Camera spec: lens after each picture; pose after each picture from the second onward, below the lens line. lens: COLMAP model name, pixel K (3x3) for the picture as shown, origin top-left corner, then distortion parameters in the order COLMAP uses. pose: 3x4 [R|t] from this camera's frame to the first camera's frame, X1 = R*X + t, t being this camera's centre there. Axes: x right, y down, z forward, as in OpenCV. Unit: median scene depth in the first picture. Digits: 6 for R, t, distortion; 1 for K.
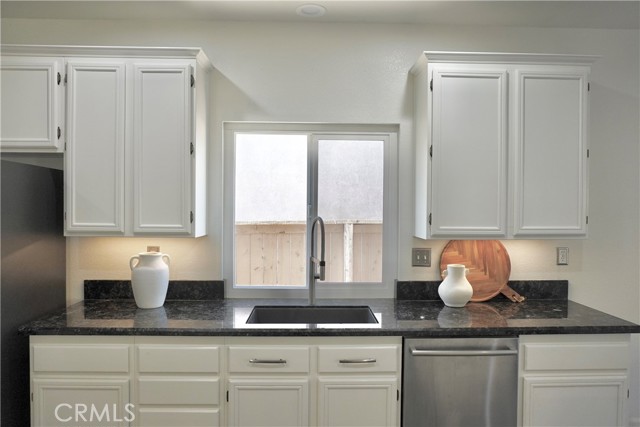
lens RADIAL K [[427.2, 0, 320.0], [0, 427.2, 213.5], [0, 0, 1]] dist [-0.047489, 0.033869]
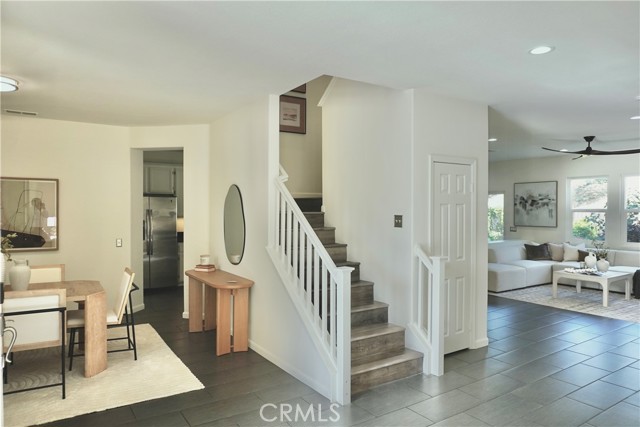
lens RADIAL K [[427.2, 0, 320.0], [0, 427.2, 213.5], [0, 0, 1]] dist [-0.047489, 0.033869]
pose [[0.851216, -0.010509, 0.524711, -1.346729], [0.010649, 0.999940, 0.002751, 0.020103], [-0.524708, 0.003246, 0.851276, -2.492060]]
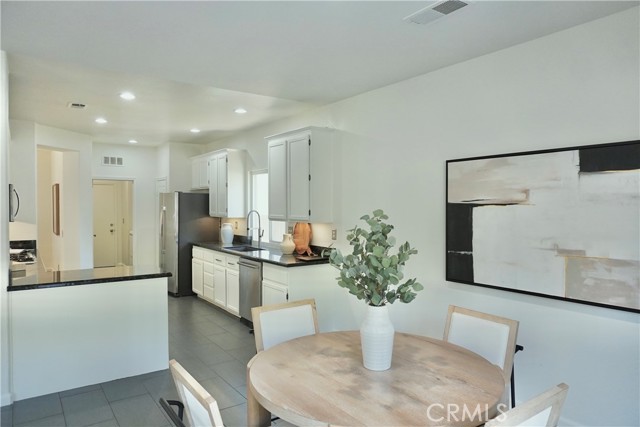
lens RADIAL K [[427.2, 0, 320.0], [0, 427.2, 213.5], [0, 0, 1]] dist [-0.047489, 0.033869]
pose [[0.560083, 0.011092, -0.828362, 2.181832], [-0.011239, 0.999920, 0.005790, 0.008171], [0.828360, 0.006067, 0.560163, -0.031578]]
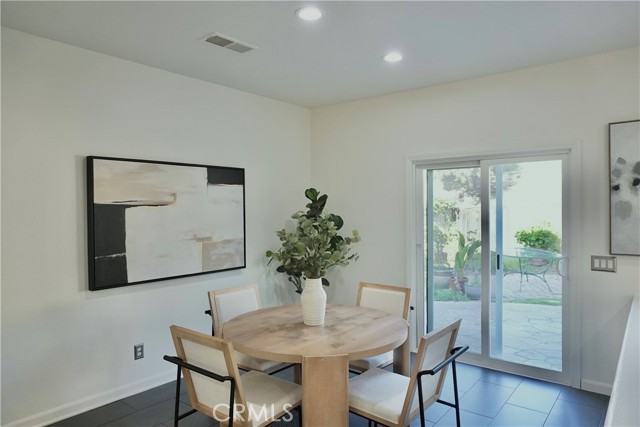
lens RADIAL K [[427.2, 0, 320.0], [0, 427.2, 213.5], [0, 0, 1]] dist [-0.047489, 0.033869]
pose [[0.648192, -0.021083, 0.761185, 0.758960], [0.022992, 0.999703, 0.008110, 0.010701], [-0.761130, 0.012244, 0.648484, -0.212385]]
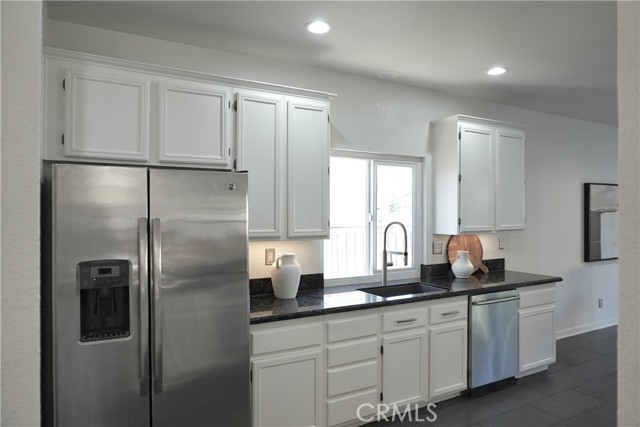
lens RADIAL K [[427.2, 0, 320.0], [0, 427.2, 213.5], [0, 0, 1]] dist [-0.047489, 0.033869]
pose [[0.884407, -0.007775, 0.466652, -0.886263], [0.014396, 0.999840, -0.010624, -0.007261], [-0.466494, 0.016114, 0.884377, -0.131691]]
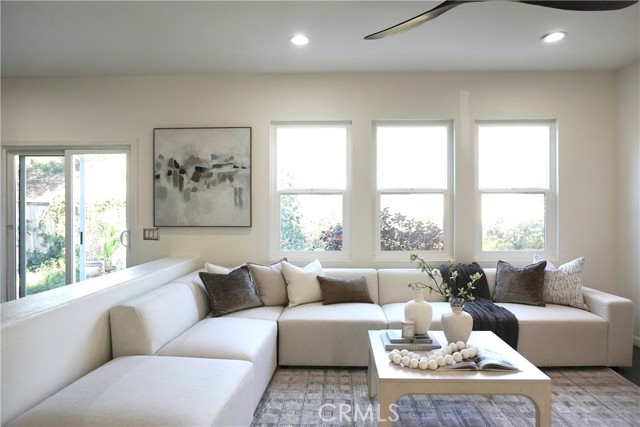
lens RADIAL K [[427.2, 0, 320.0], [0, 427.2, 213.5], [0, 0, 1]] dist [-0.047489, 0.033869]
pose [[0.068654, -0.011074, 0.997579, 0.631442], [0.010176, 0.999894, 0.010400, 0.101794], [-0.997589, 0.009437, 0.068759, -0.844893]]
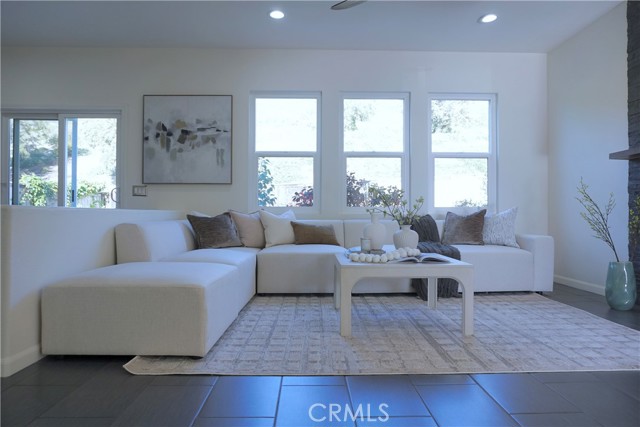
lens RADIAL K [[427.2, 0, 320.0], [0, 427.2, 213.5], [0, 0, 1]] dist [-0.047489, 0.033869]
pose [[0.003810, 0.000994, 0.999992, 0.407930], [0.005876, 0.999982, -0.001016, 0.307113], [-0.999975, 0.005880, 0.003804, -0.853974]]
